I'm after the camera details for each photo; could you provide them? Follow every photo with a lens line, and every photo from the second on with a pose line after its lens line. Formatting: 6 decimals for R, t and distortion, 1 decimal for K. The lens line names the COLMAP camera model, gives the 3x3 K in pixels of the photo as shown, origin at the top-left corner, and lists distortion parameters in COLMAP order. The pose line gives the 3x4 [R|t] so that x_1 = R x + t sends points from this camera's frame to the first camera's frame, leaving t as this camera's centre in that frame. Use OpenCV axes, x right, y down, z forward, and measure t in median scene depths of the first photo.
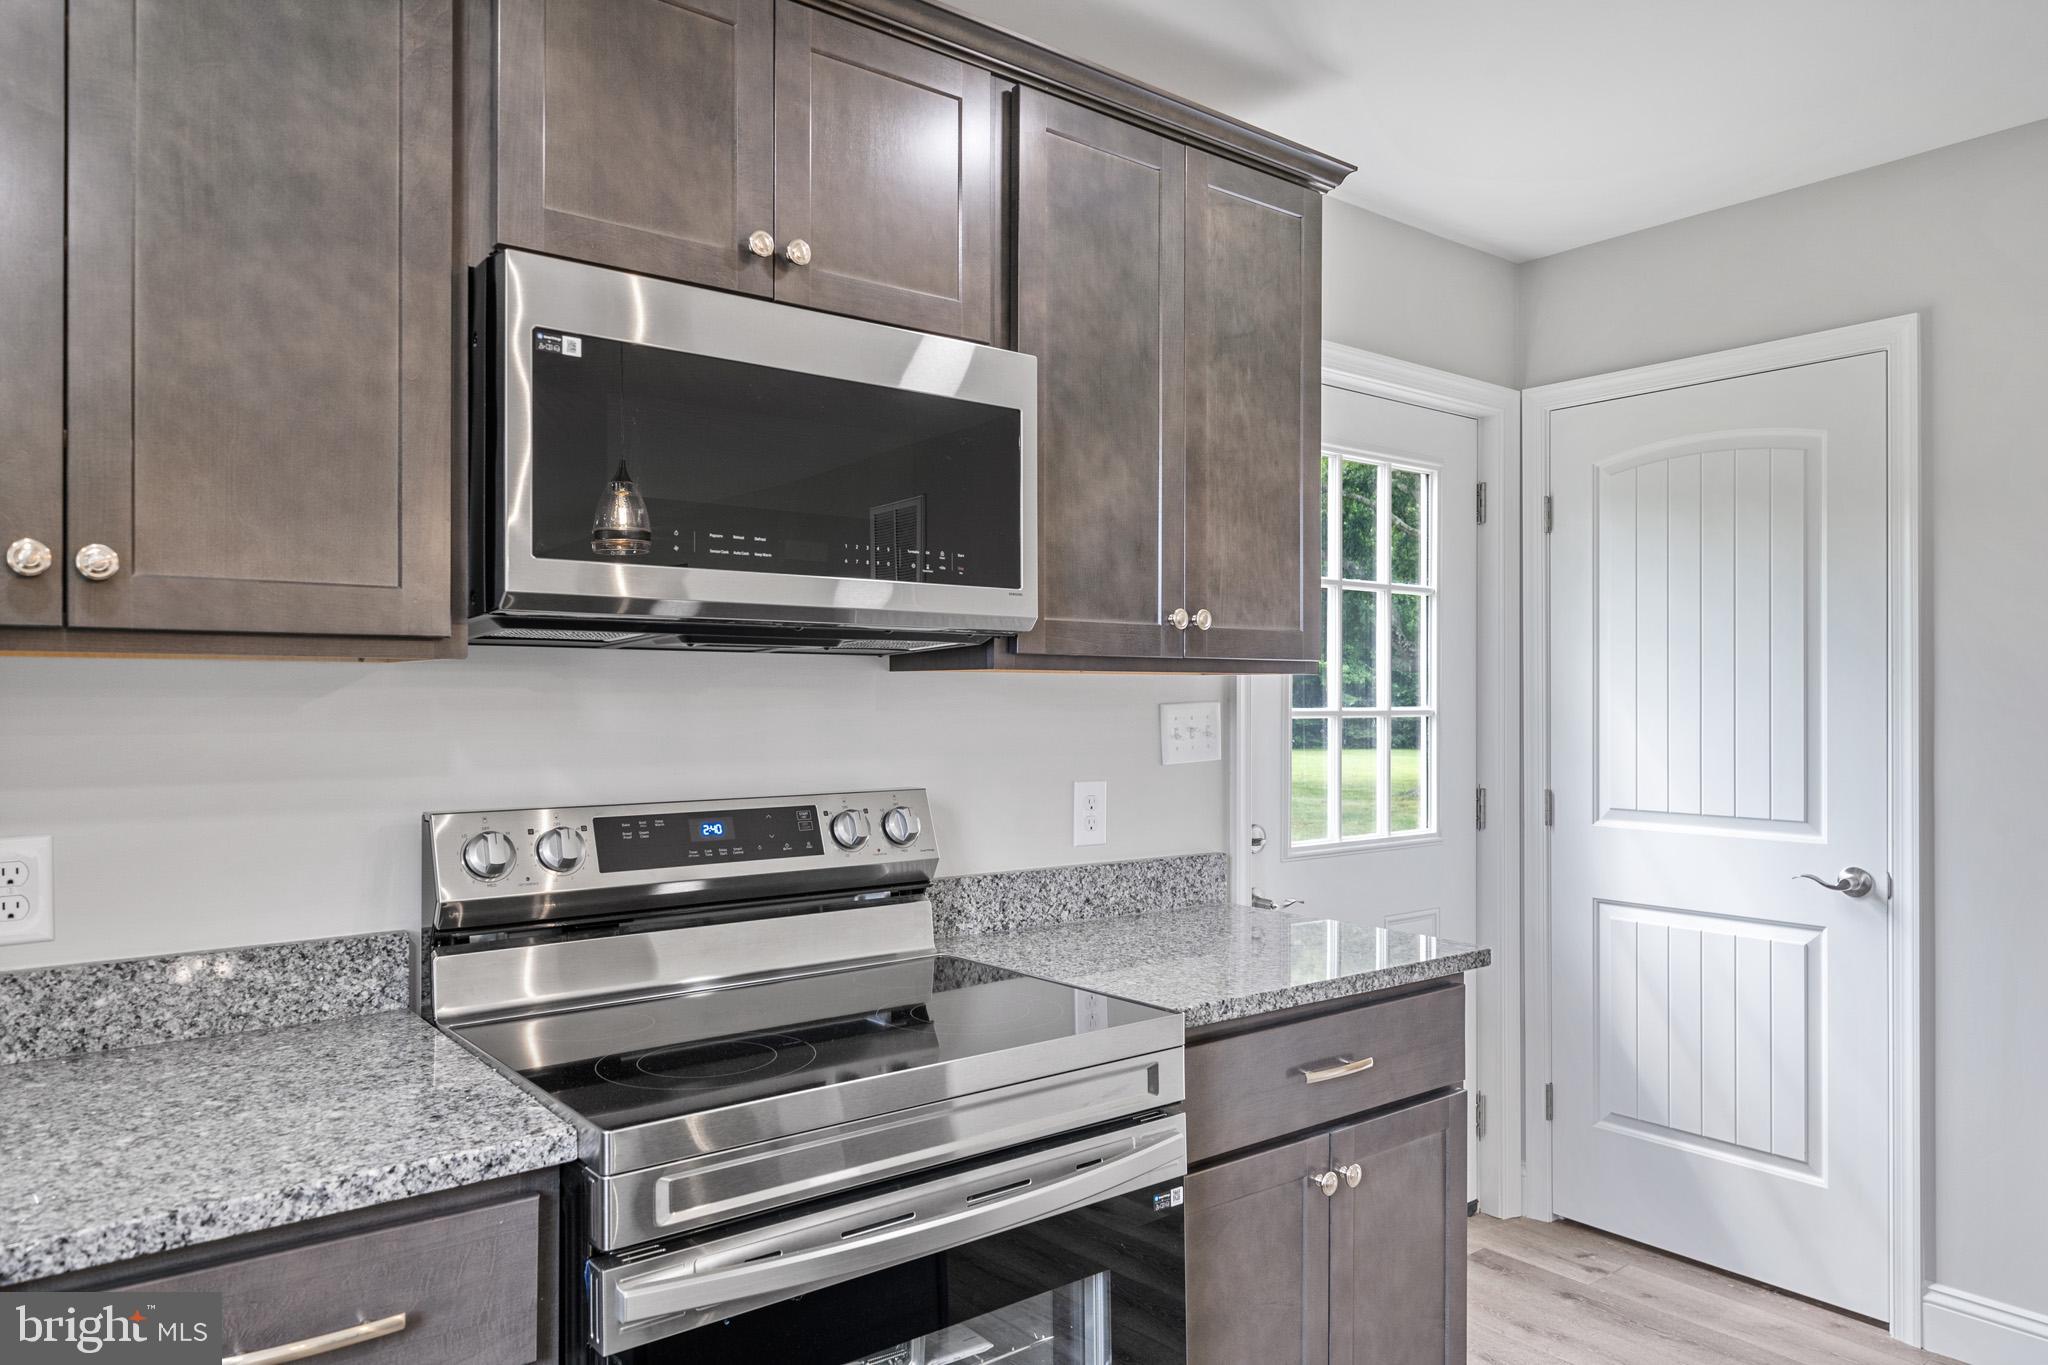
lens RADIAL K [[1346.1, 0, 1033.4], [0, 1346.1, 690.1], [0, 0, 1]] dist [-0.002146, -0.000359]
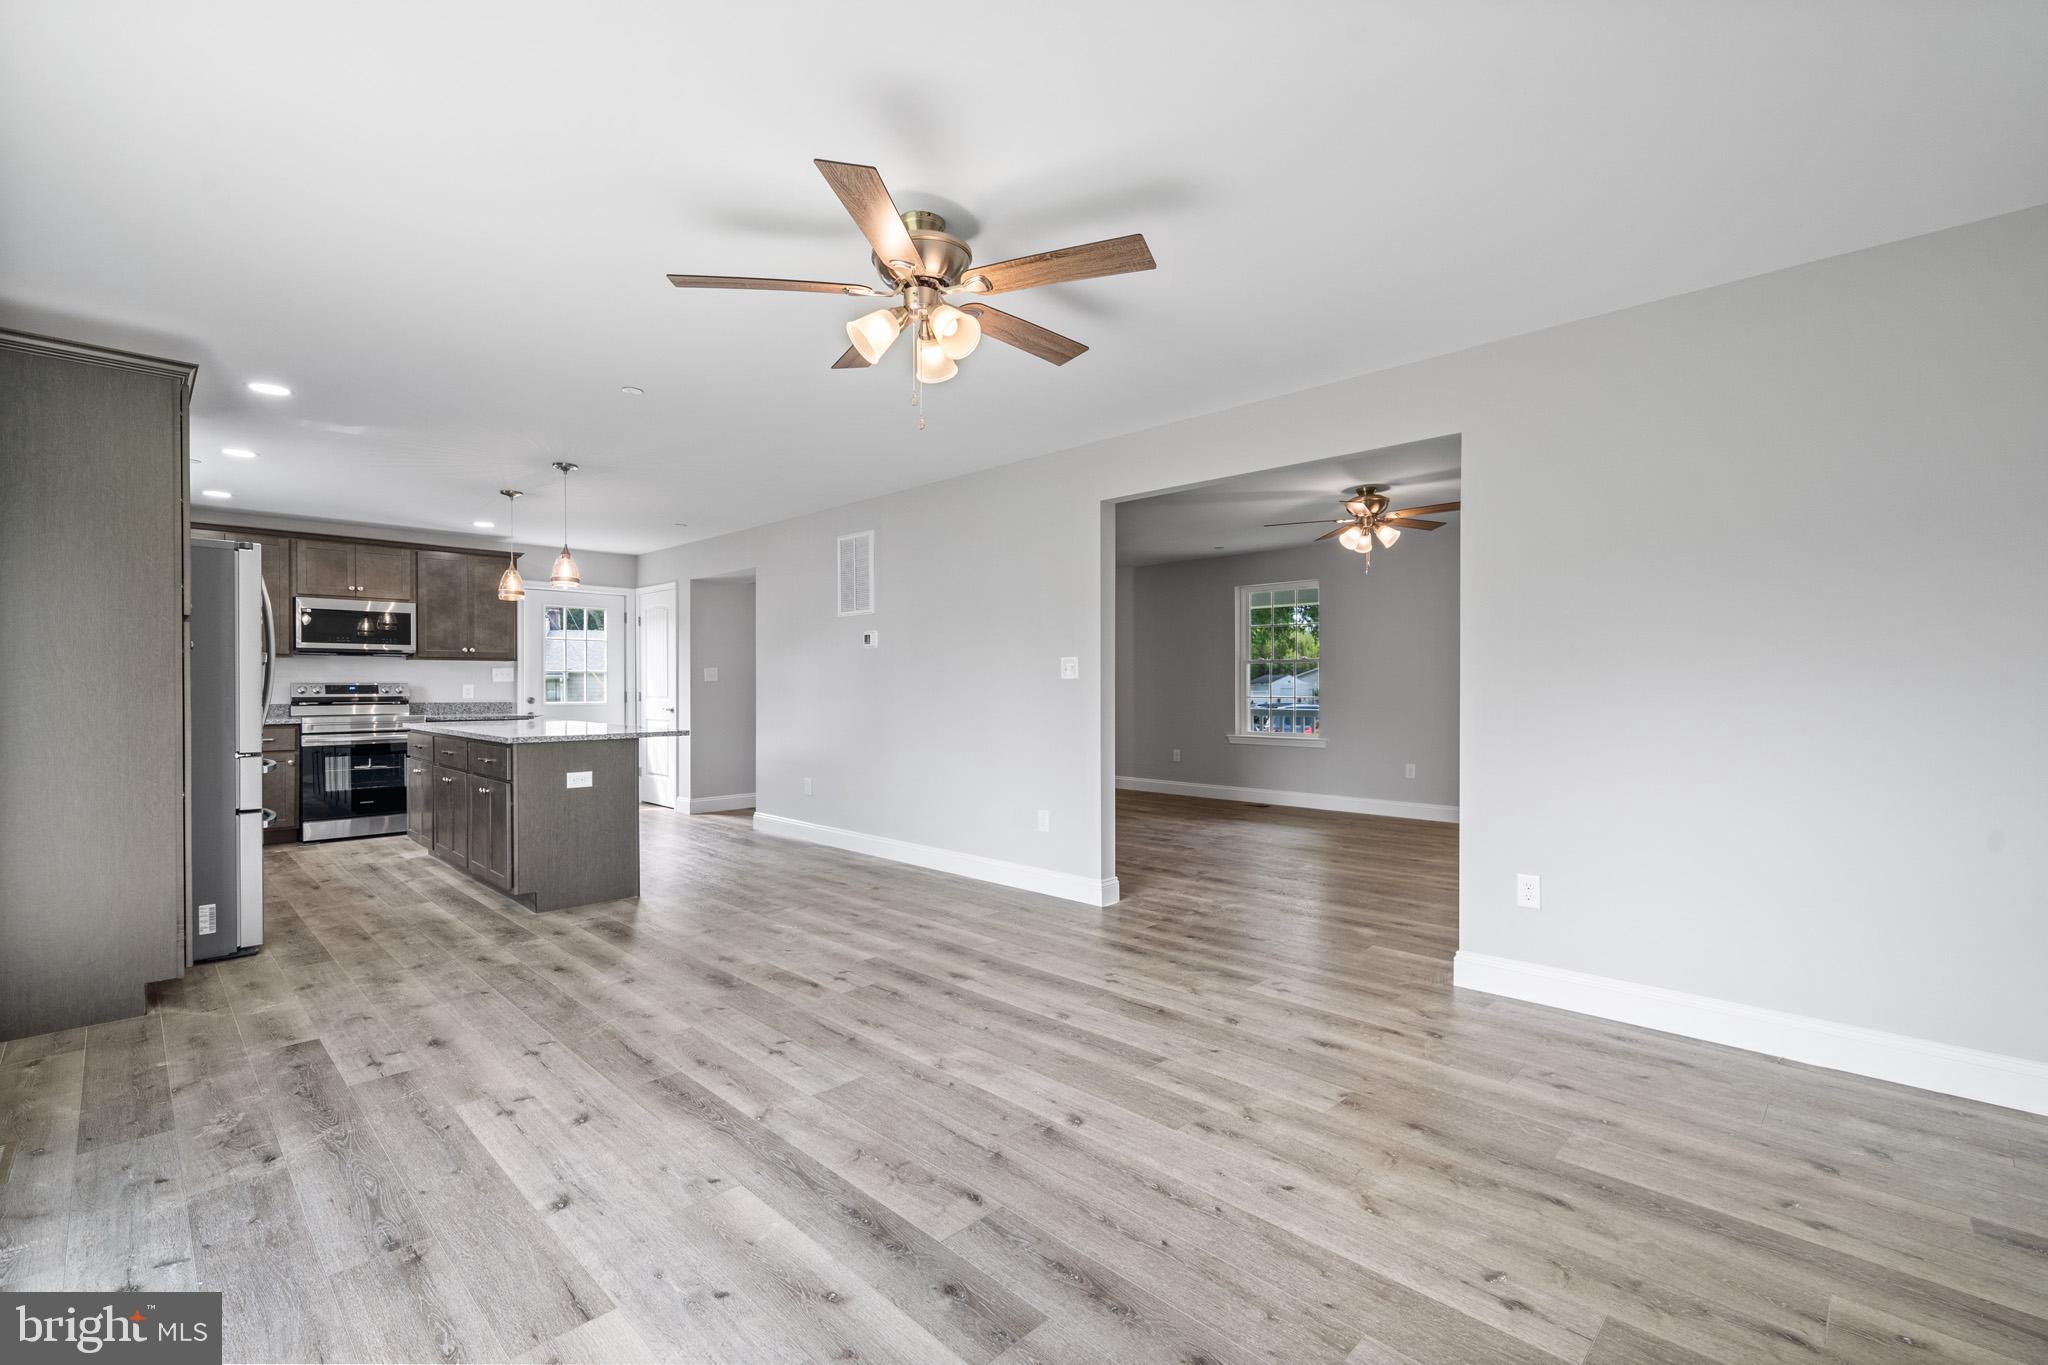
lens RADIAL K [[893.2, 0, 1028.6], [0, 893.2, 684.1], [0, 0, 1]] dist [0.001371, 0.000433]
pose [[0.992860, -0.002219, 0.119262, 1.922953], [0.001982, 0.999996, 0.002113, 0.077458], [-0.119266, -0.001861, 0.992861, -2.753568]]
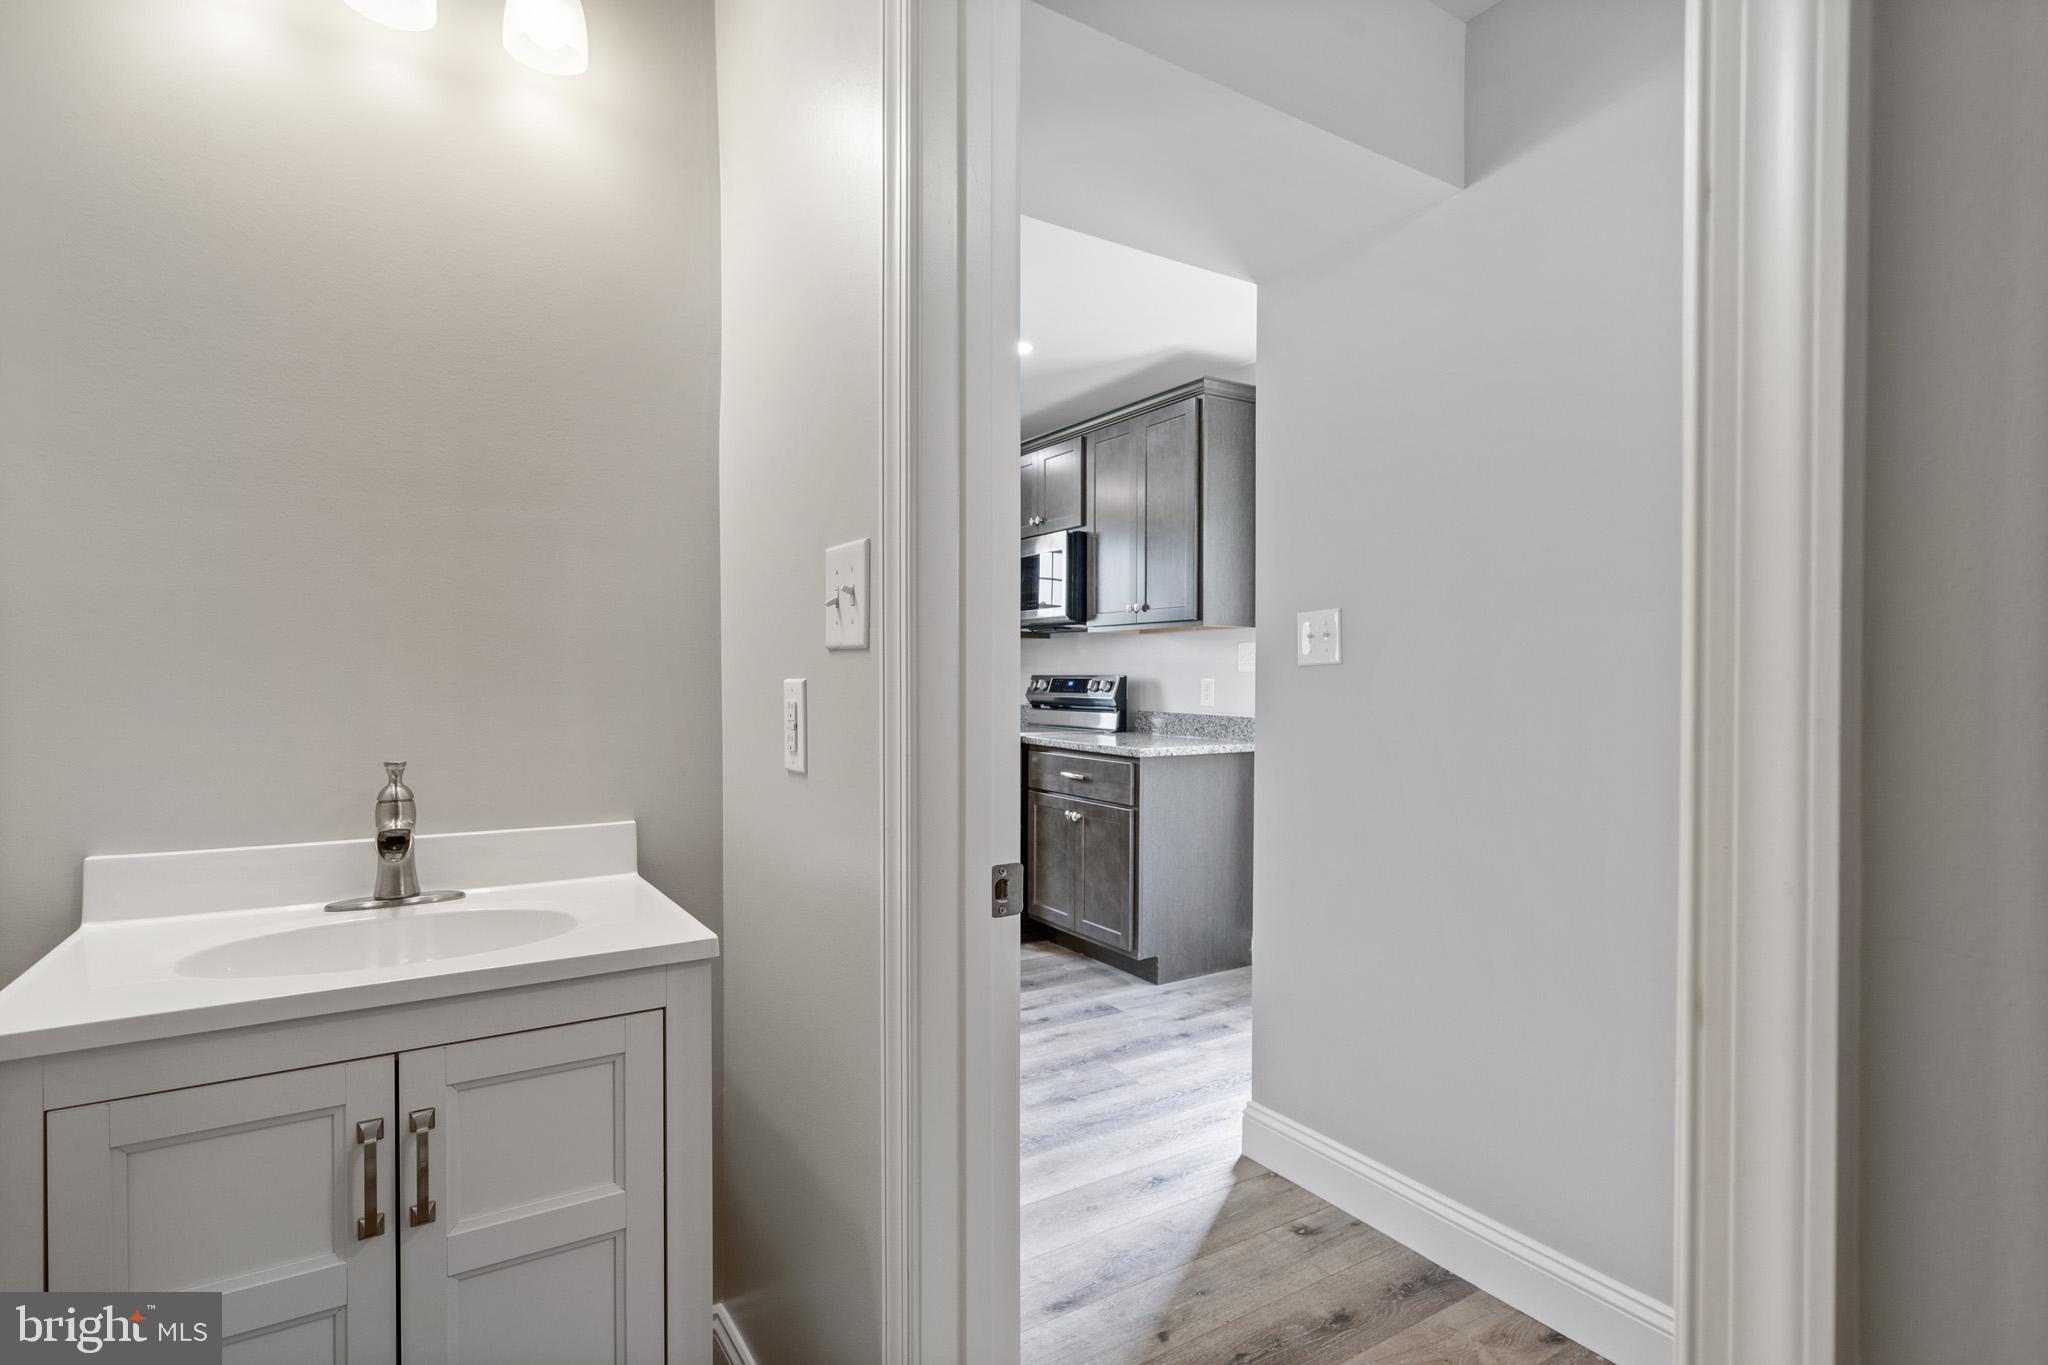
lens RADIAL K [[988.1, 0, 1025.0], [0, 988.1, 689.1], [0, 0, 1]] dist [0.000943, 0.000151]
pose [[-0.114240, 0.008809, -0.993414, 2.100342], [-0.001452, 0.999958, 0.009034, 0.086007], [0.993452, 0.002475, -0.114223, 1.075797]]
